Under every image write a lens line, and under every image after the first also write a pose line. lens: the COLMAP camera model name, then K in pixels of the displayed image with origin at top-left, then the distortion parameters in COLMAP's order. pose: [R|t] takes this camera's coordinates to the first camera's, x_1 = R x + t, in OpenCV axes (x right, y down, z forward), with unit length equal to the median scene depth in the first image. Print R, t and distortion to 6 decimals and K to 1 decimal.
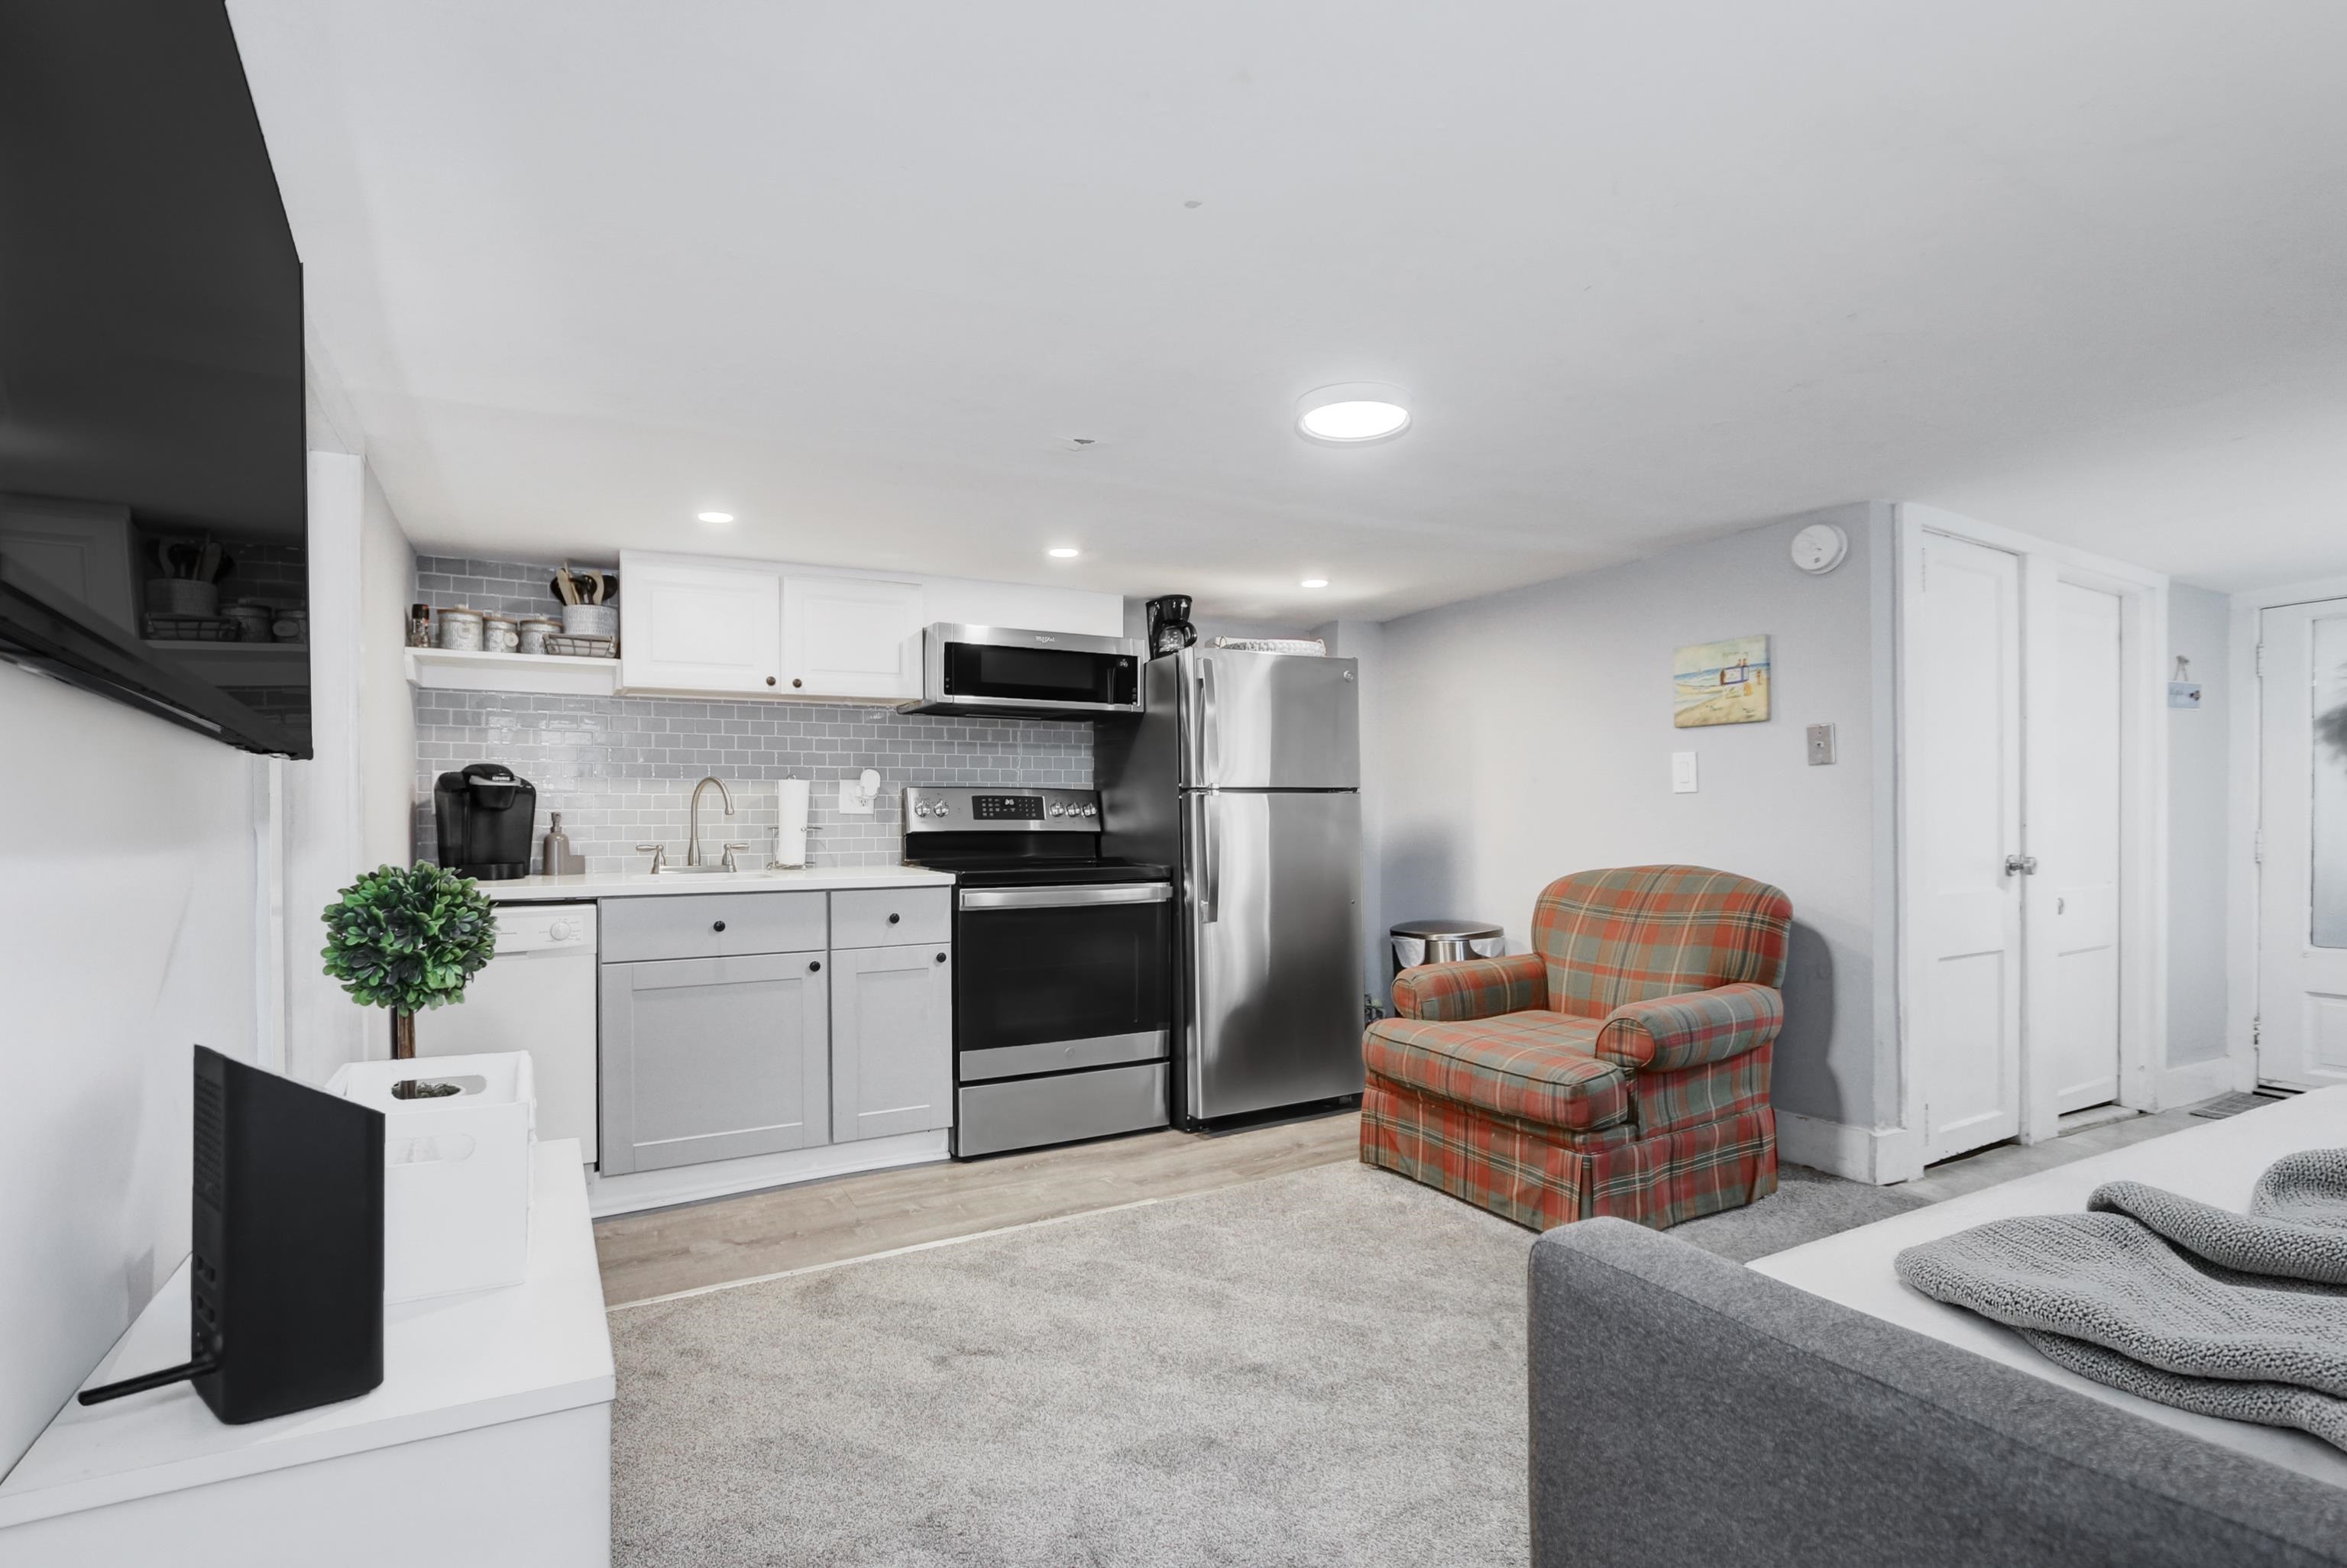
lens RADIAL K [[1129.3, 0, 1165.2], [0, 1129.3, 817.5], [0, 0, 1]] dist [-0.001661, 0.000633]
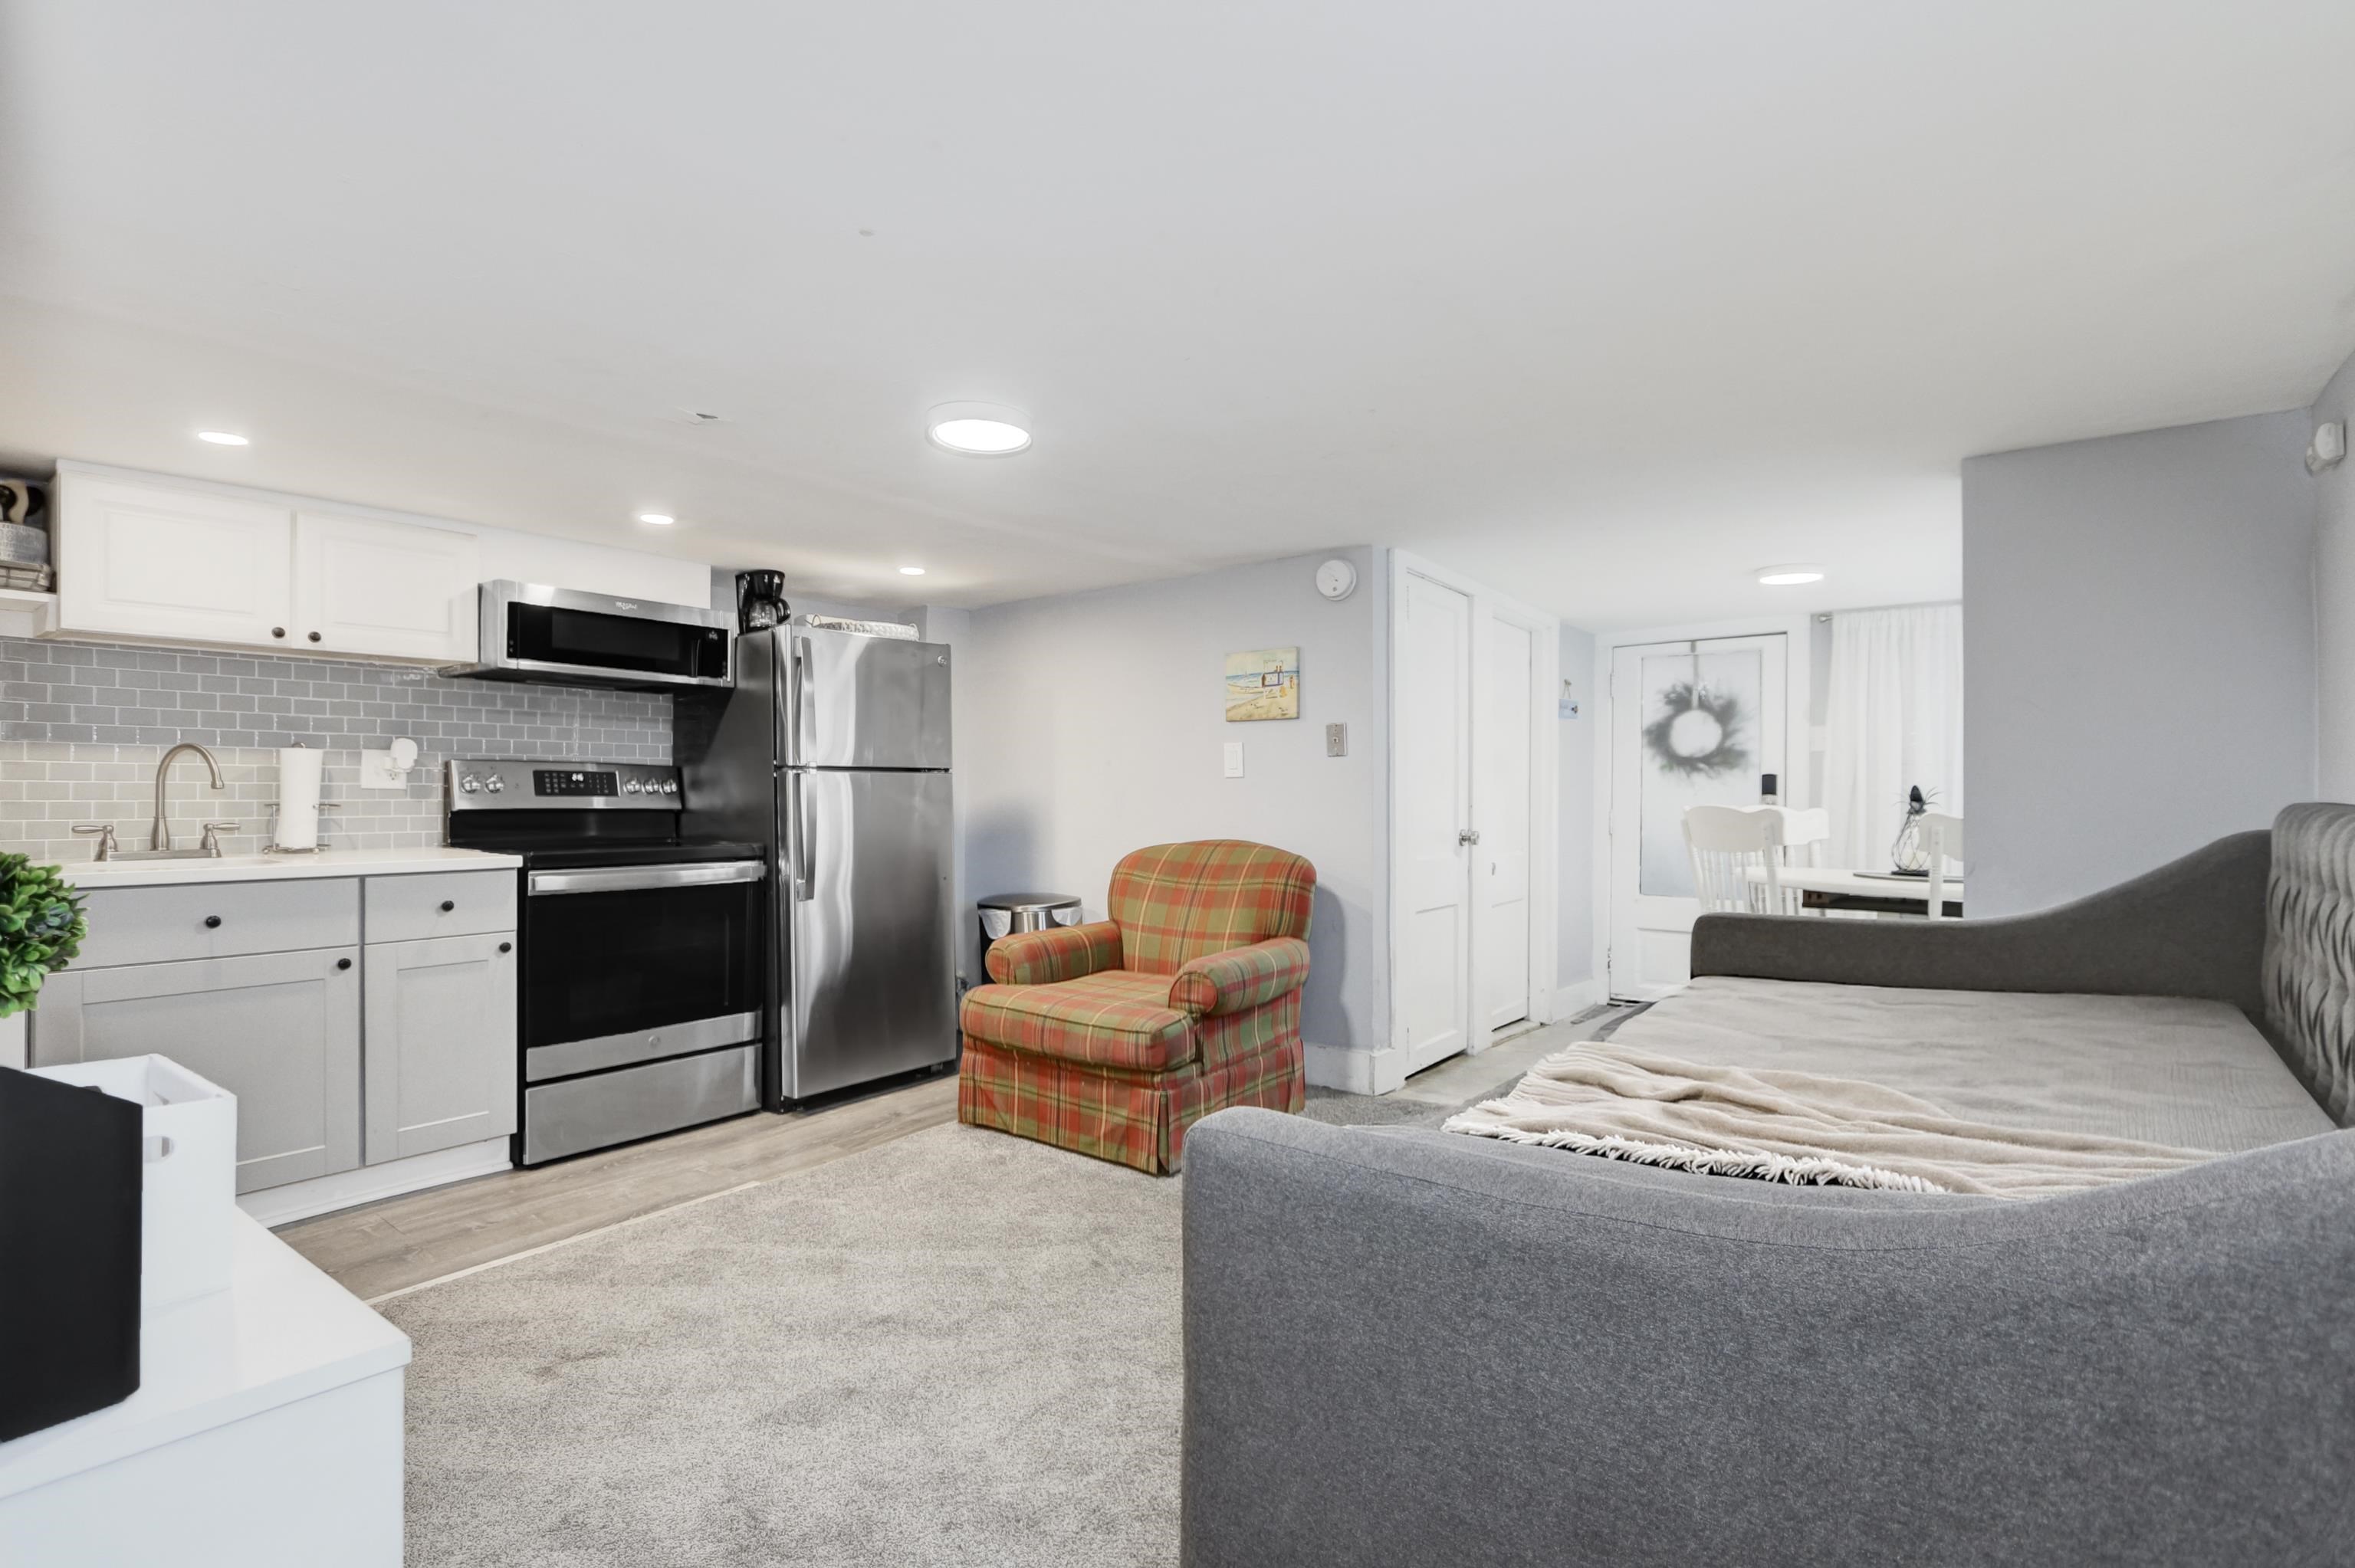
lens RADIAL K [[1143.1, 0, 1177.5], [0, 1143.1, 784.0], [0, 0, 1]] dist [0.013783, 0.000446]
pose [[0.916845, 0.011152, 0.399089, -0.073346], [-0.007455, 0.999914, -0.010815, -0.002109], [-0.399175, 0.006940, 0.916849, -0.068856]]
